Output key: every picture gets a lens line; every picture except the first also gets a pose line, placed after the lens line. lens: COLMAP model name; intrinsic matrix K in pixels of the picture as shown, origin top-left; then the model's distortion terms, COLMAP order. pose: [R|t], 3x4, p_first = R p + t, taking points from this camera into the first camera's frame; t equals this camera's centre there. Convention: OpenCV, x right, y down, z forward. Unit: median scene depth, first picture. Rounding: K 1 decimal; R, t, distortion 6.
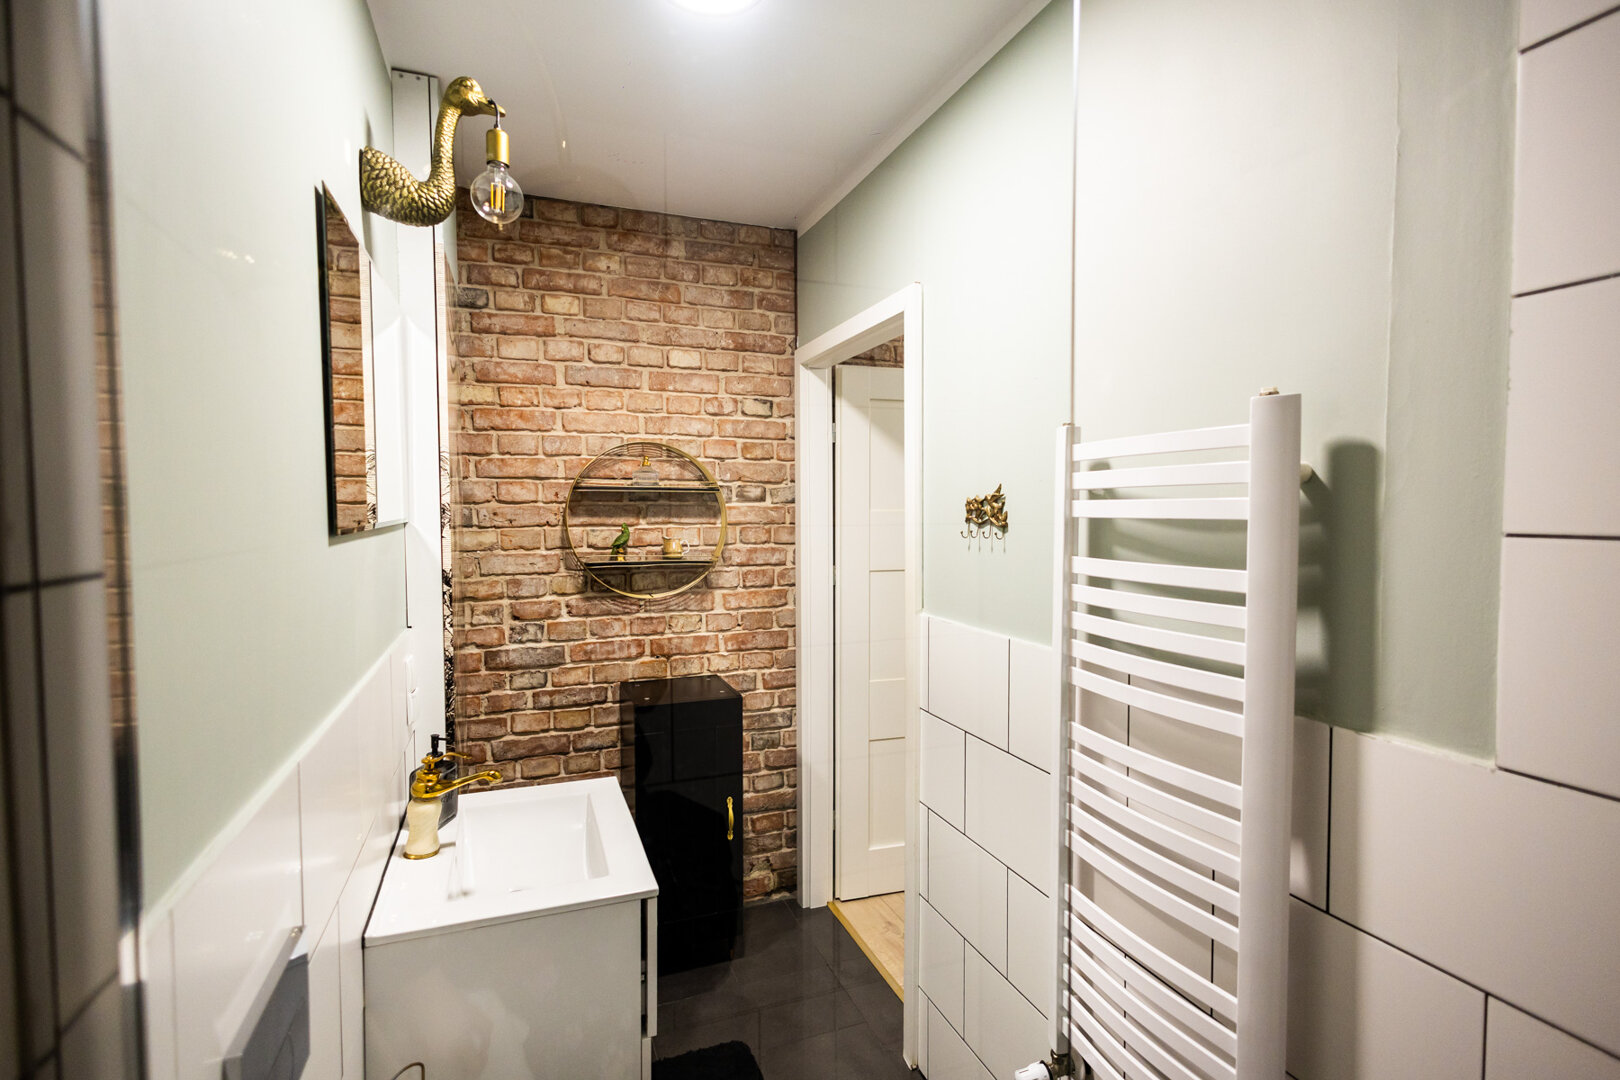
lens RADIAL K [[772.7, 0, 810.0], [0, 772.7, 540.0], [0, 0, 1]] dist [0.001071, 0.000224]
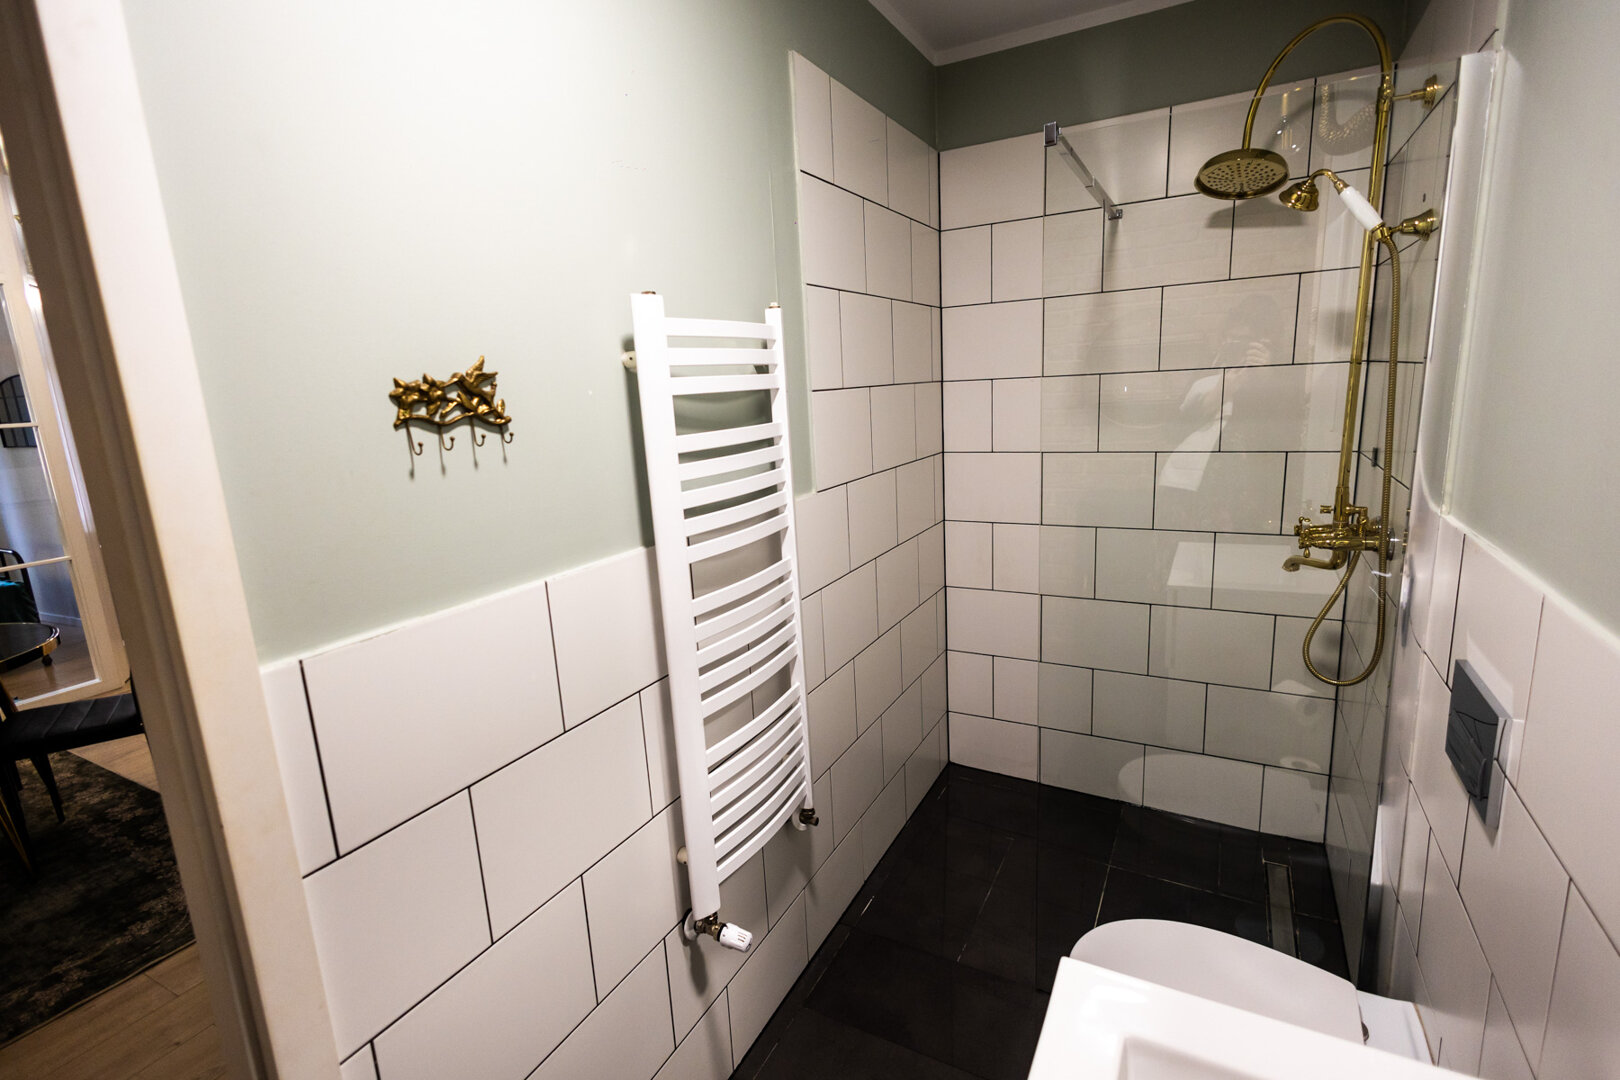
lens RADIAL K [[772.7, 0, 810.0], [0, 772.7, 540.0], [0, 0, 1]] dist [0.001071, 0.000224]
pose [[-0.660041, -0.117304, 0.742015, -0.412379], [0.083827, 0.970064, 0.227922, -0.048738], [-0.746538, 0.212639, -0.630449, 1.228240]]
